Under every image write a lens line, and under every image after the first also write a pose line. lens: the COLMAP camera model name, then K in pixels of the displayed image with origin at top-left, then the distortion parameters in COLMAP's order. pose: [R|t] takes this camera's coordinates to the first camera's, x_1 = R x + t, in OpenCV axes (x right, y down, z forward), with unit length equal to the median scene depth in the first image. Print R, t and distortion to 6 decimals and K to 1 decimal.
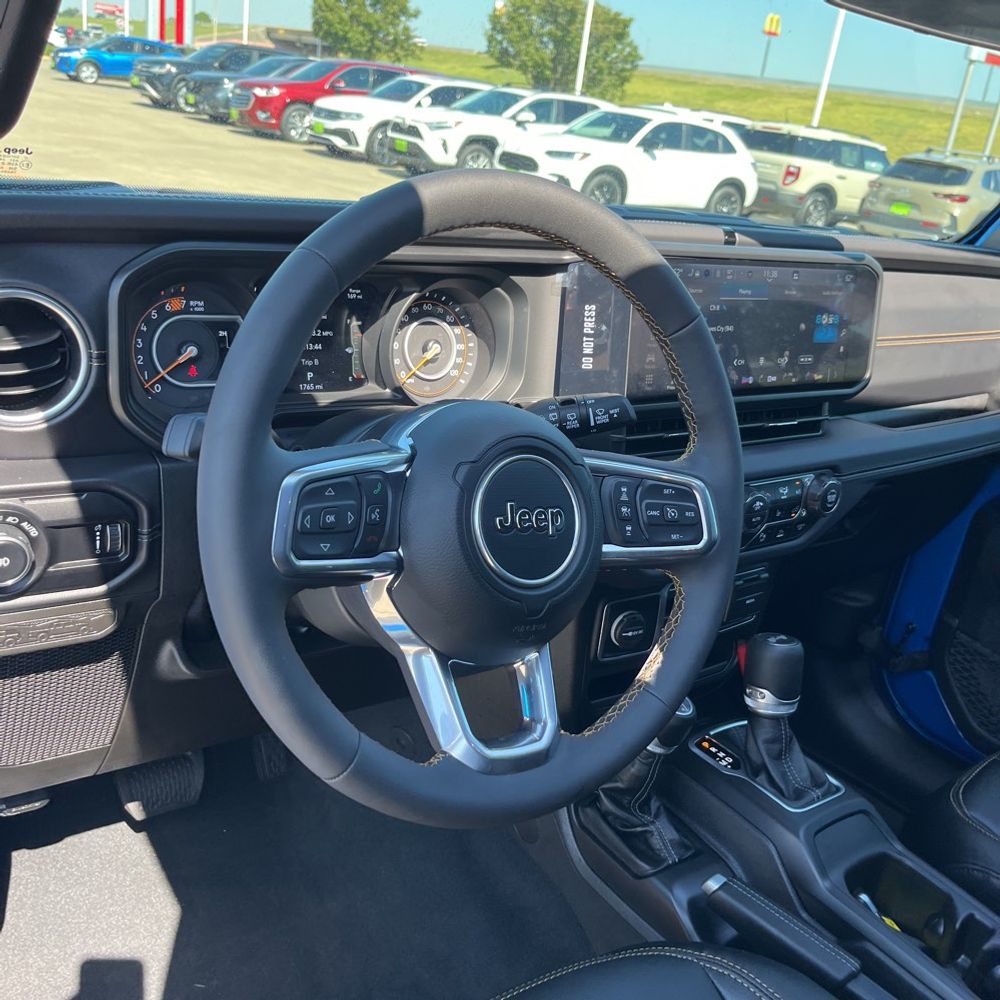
lens RADIAL K [[1031.3, 0, 481.9], [0, 1031.3, 501.7], [0, 0, 1]] dist [0.003583, 0.040192]
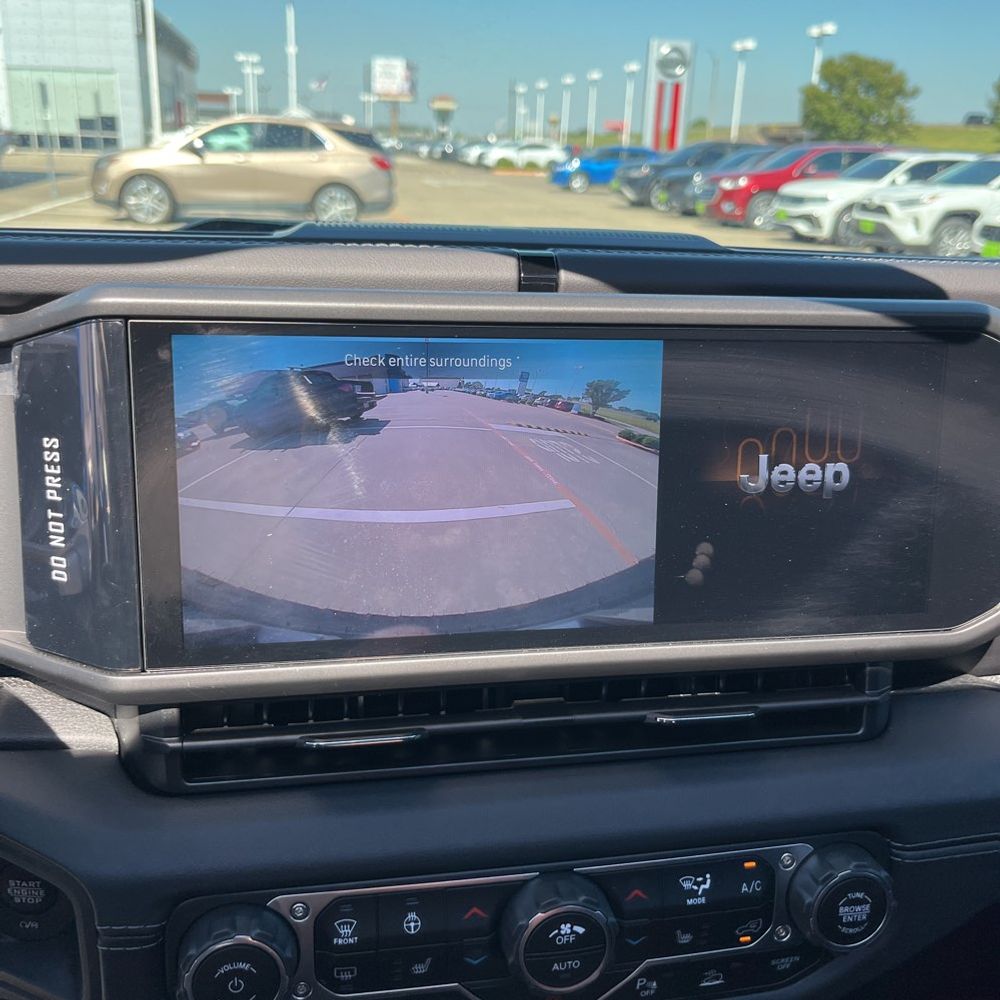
lens RADIAL K [[1036.8, 0, 510.4], [0, 1036.8, 496.6], [0, 0, 1]] dist [-0.002226, 0.011340]
pose [[0.909527, 0.038020, -0.413903, 0.023368], [-0.074829, 0.994515, -0.073078, -0.007616], [0.408855, 0.097438, 0.907383, 0.035328]]
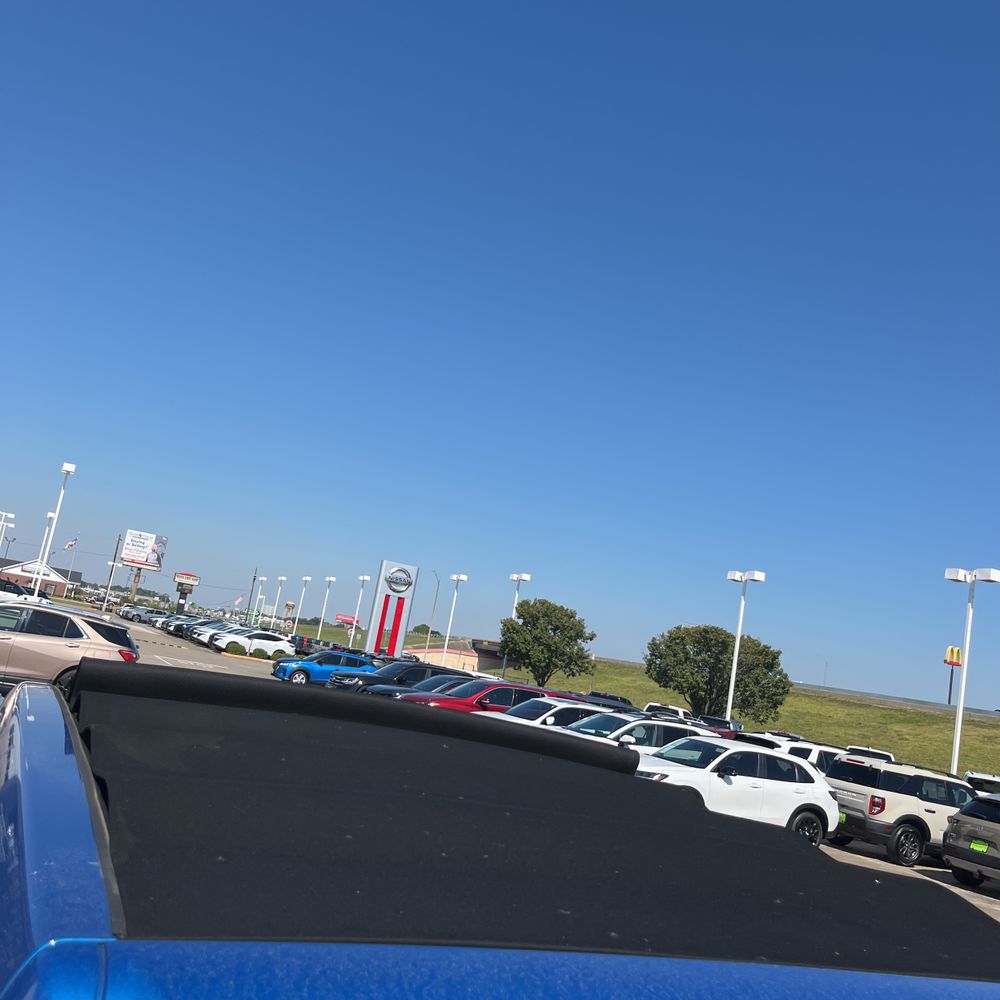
lens RADIAL K [[1023.3, 0, 499.8], [0, 1023.3, 460.9], [0, 0, 1]] dist [0.031888, -0.036452]
pose [[0.984182, 0.008969, -0.176931, 0.097535], [-0.107493, 0.824098, -0.556154, 0.028727], [0.140820, 0.566376, 0.812027, -0.136332]]
